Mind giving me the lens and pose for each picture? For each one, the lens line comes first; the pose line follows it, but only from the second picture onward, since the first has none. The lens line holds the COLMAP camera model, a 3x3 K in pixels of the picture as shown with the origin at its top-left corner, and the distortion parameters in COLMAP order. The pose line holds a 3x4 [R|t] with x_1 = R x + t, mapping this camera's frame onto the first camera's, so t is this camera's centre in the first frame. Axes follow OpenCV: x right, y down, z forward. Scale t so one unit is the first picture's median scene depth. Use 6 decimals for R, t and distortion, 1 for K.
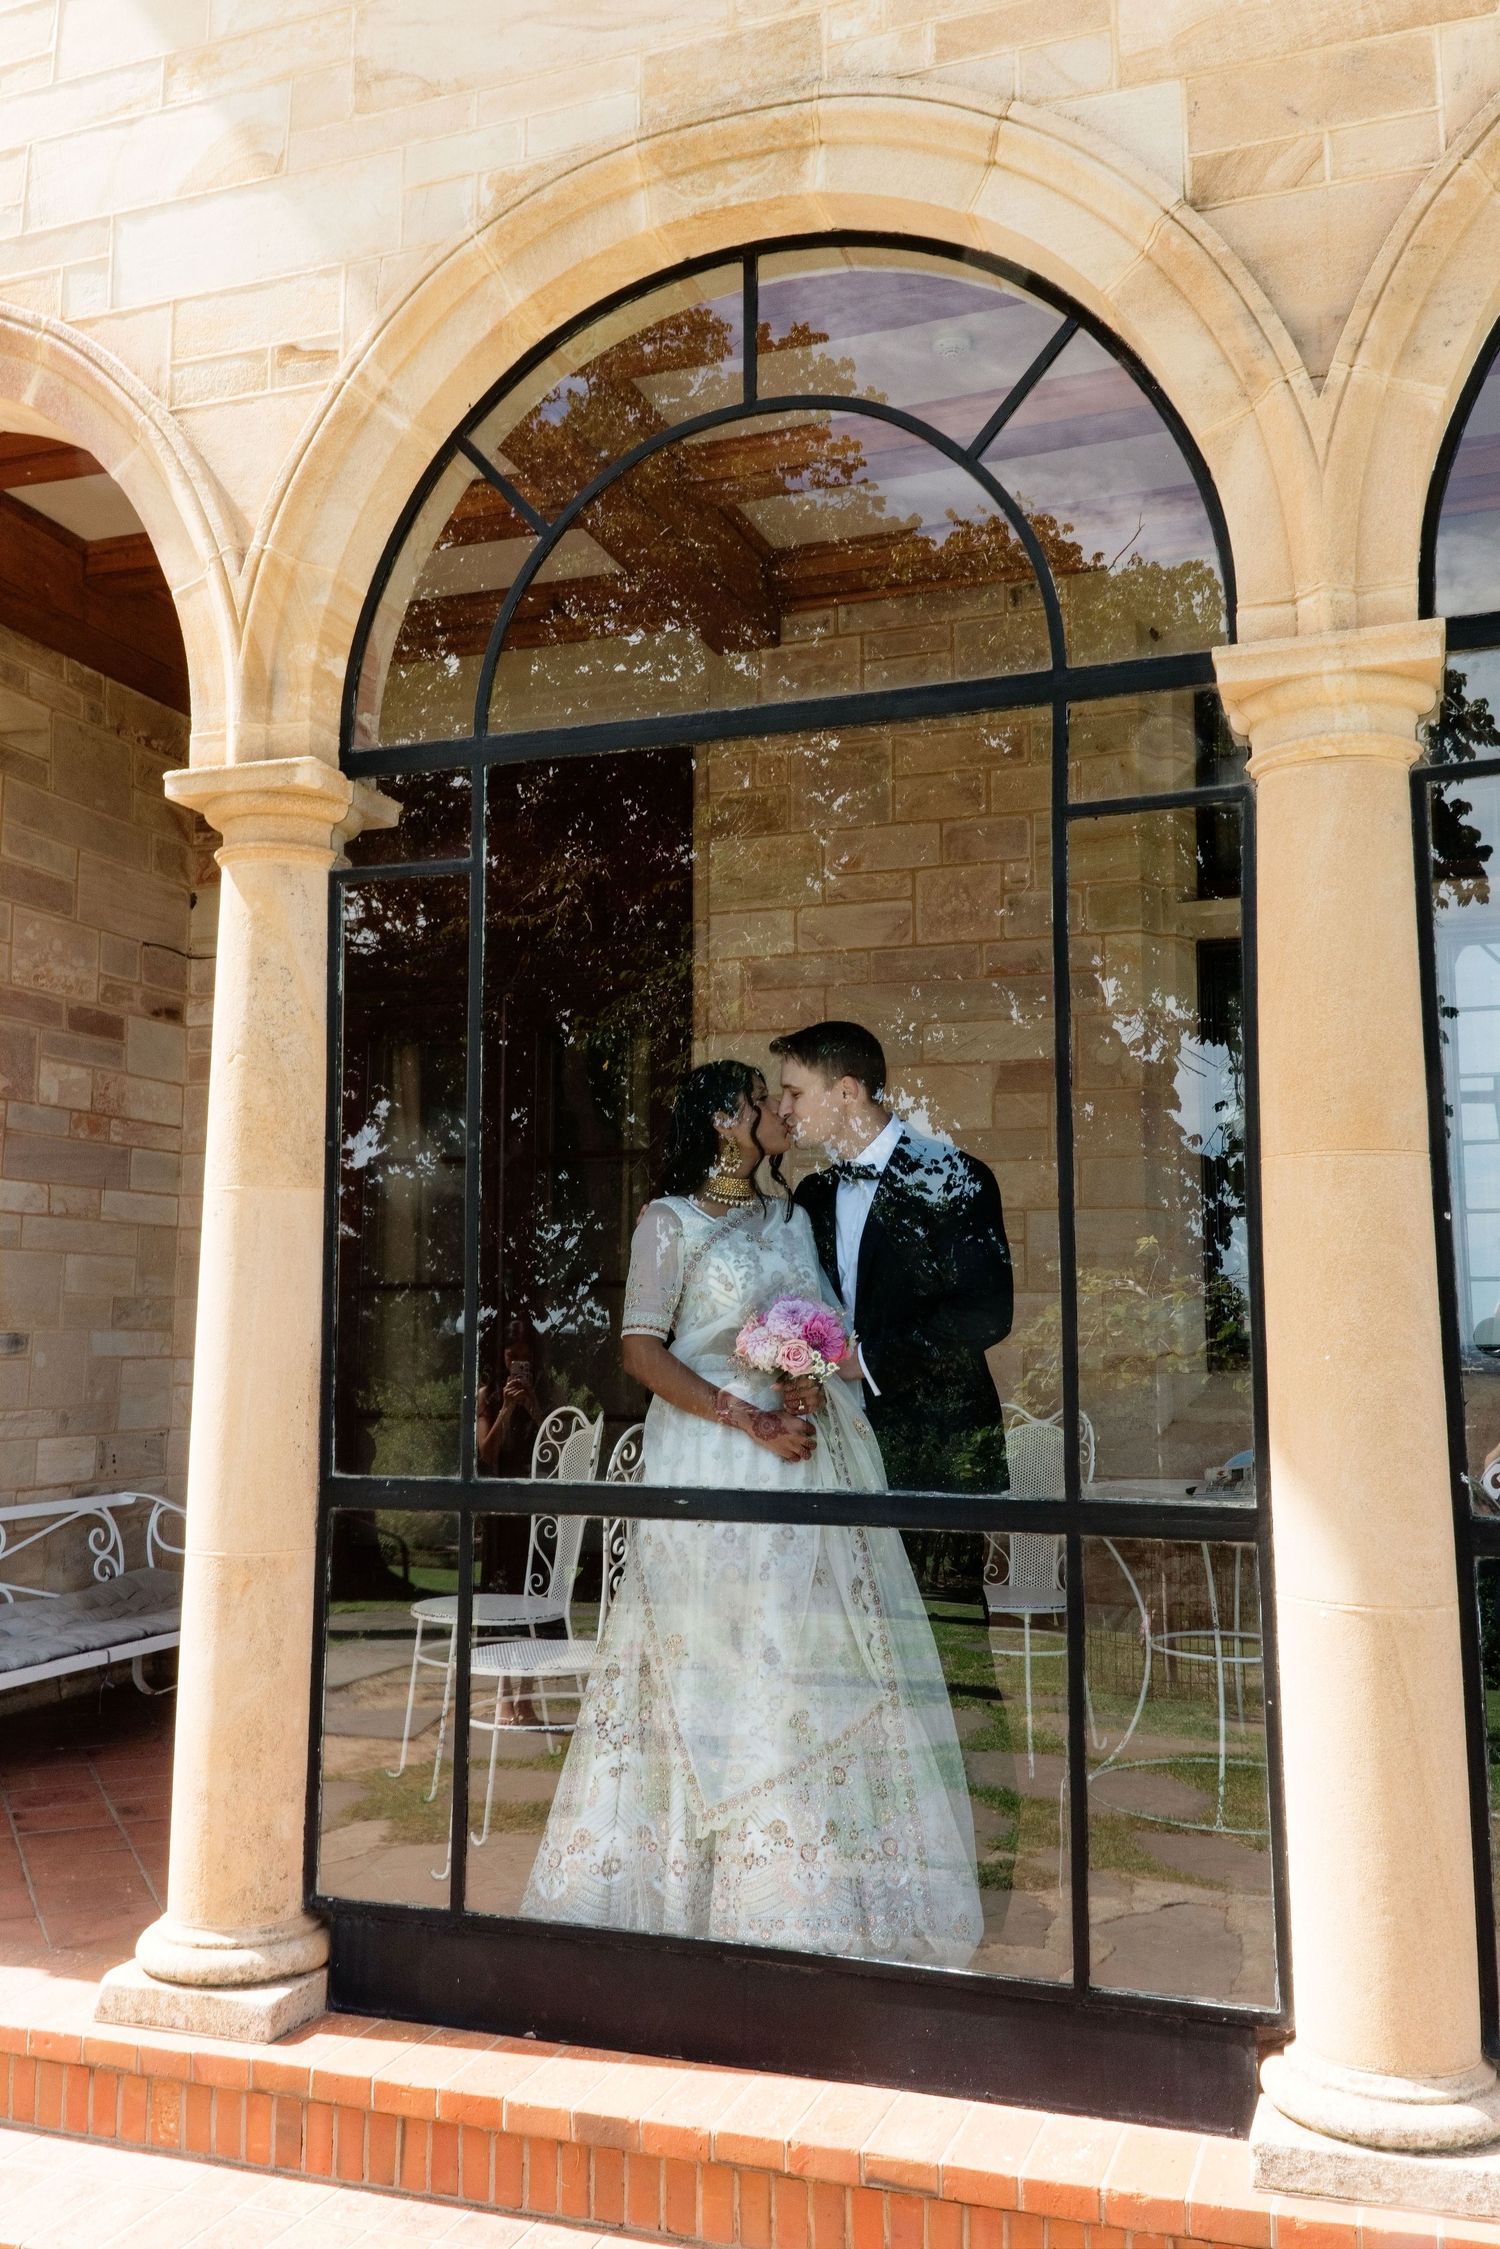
lens RADIAL K [[1832.0, 0, 747.3], [0, 1832.0, 1108.5], [0, 0, 1]] dist [0.160574, -0.220952]
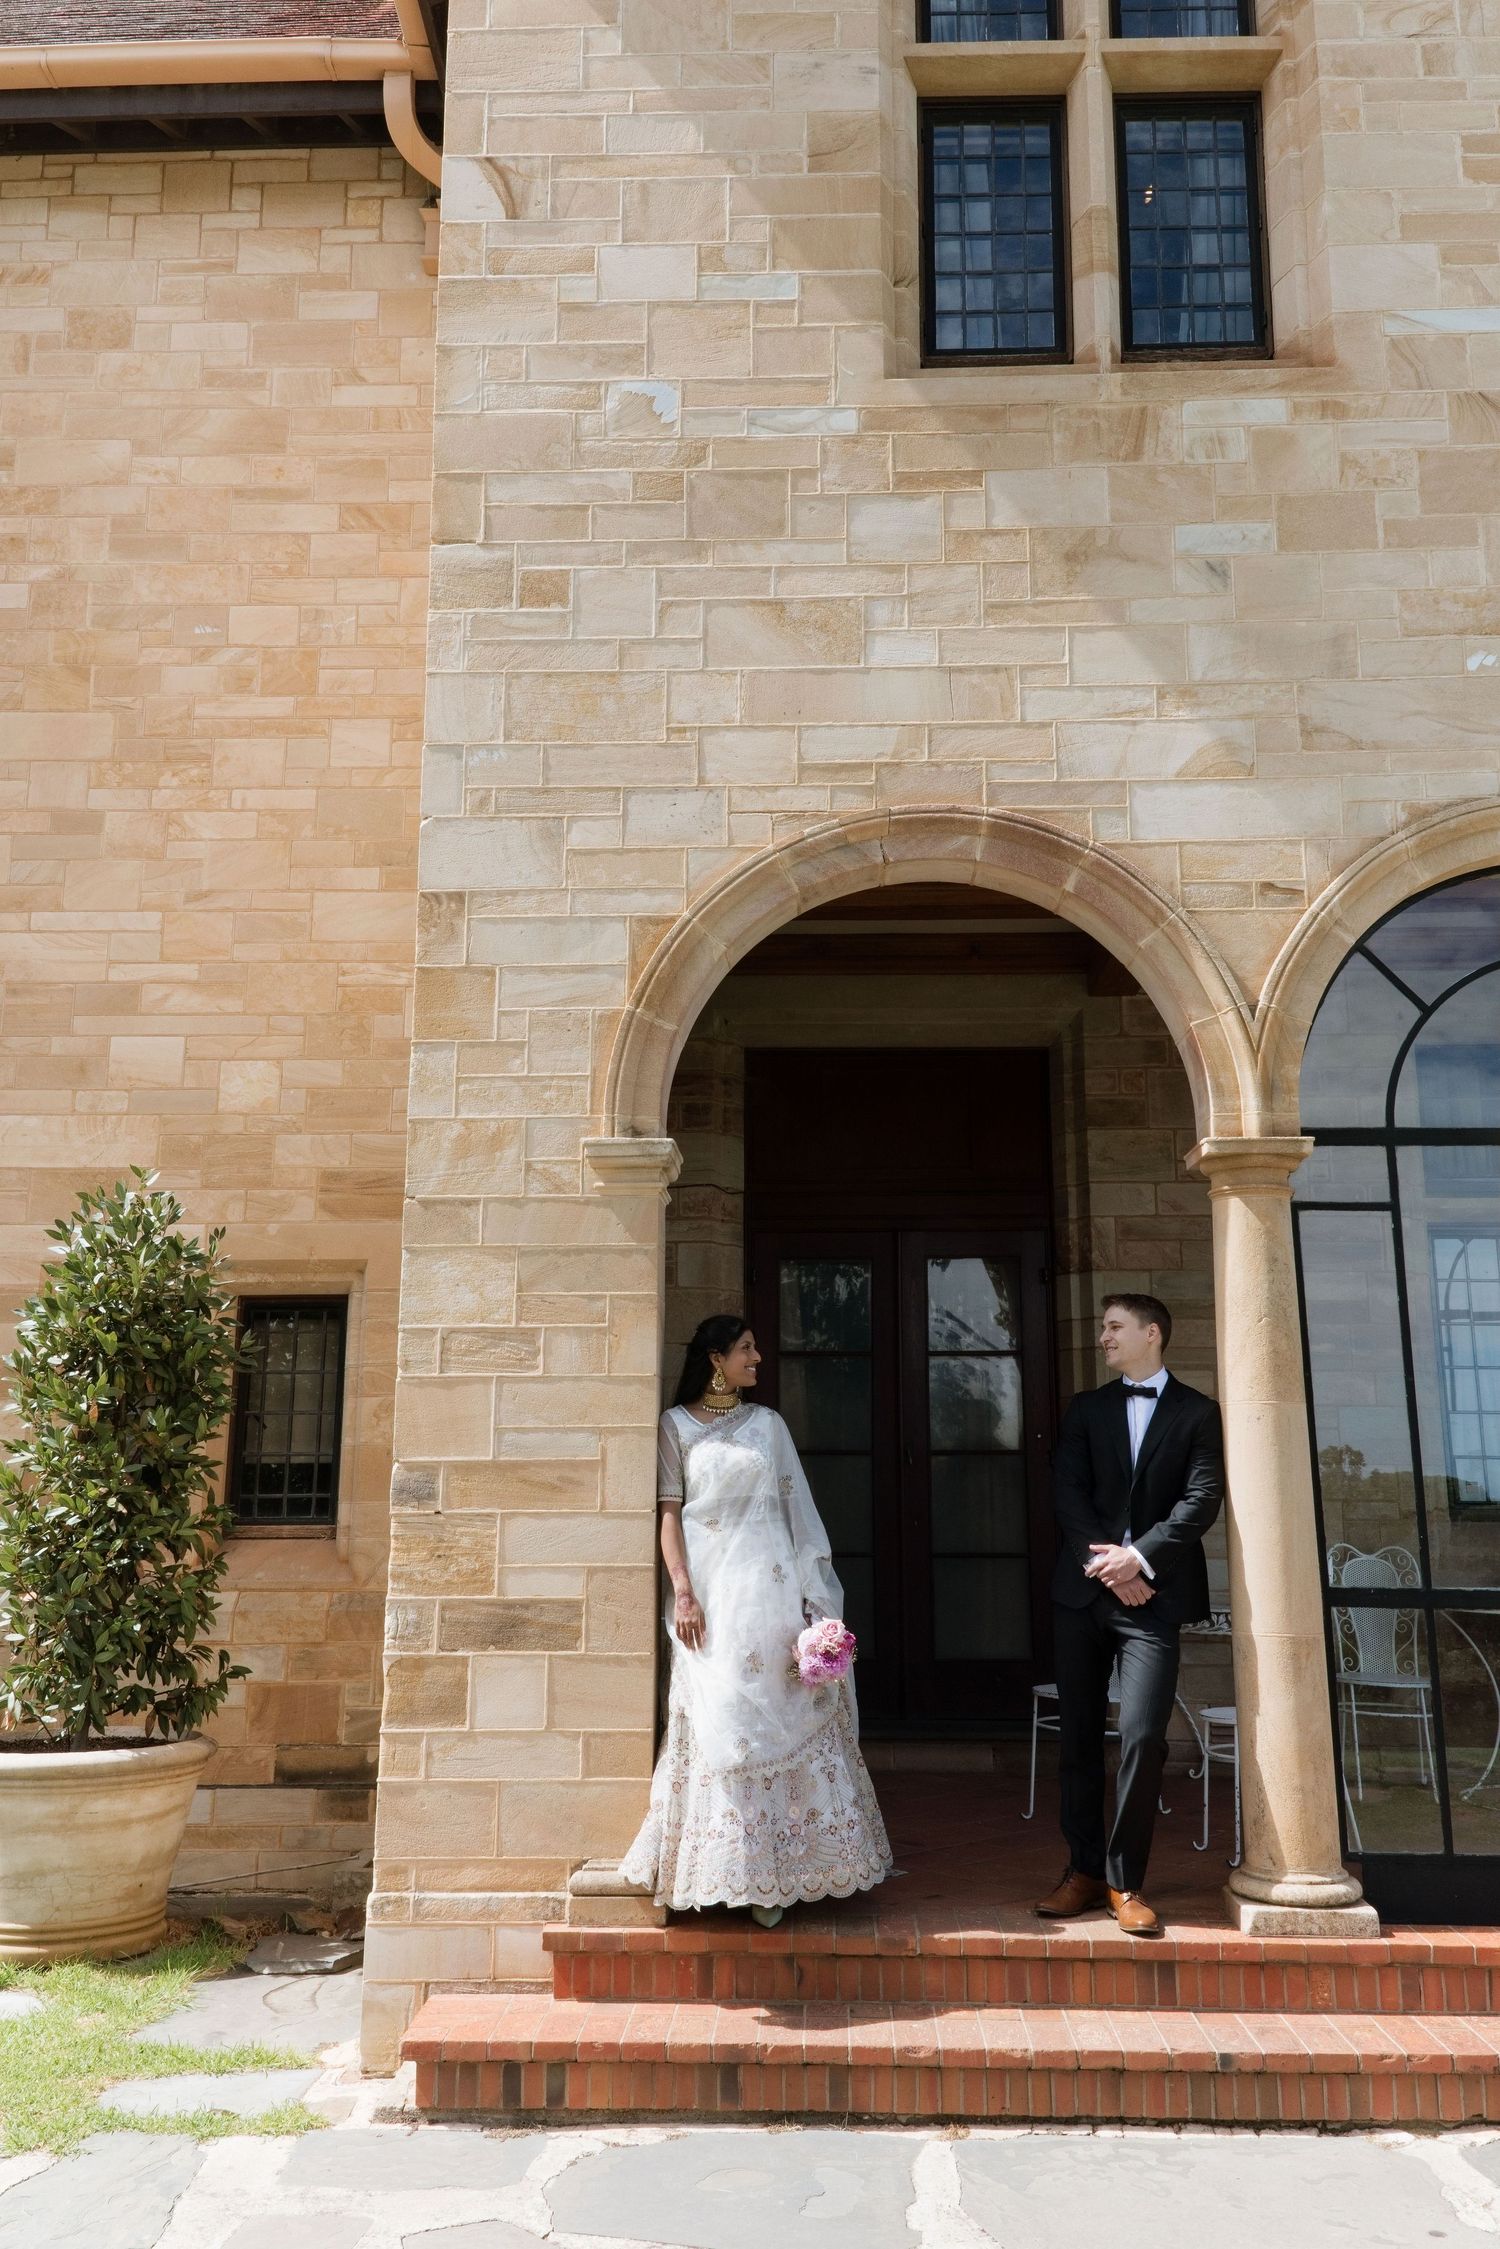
lens RADIAL K [[1814.9, 0, 754.6], [0, 1814.9, 1109.9], [0, 0, 1]] dist [0.160677, -0.209501]
pose [[0.953227, 0.062409, 0.295741, -1.841510], [-0.036856, 0.995150, -0.091207, -0.072655], [-0.299999, 0.076041, 0.950904, -0.618148]]
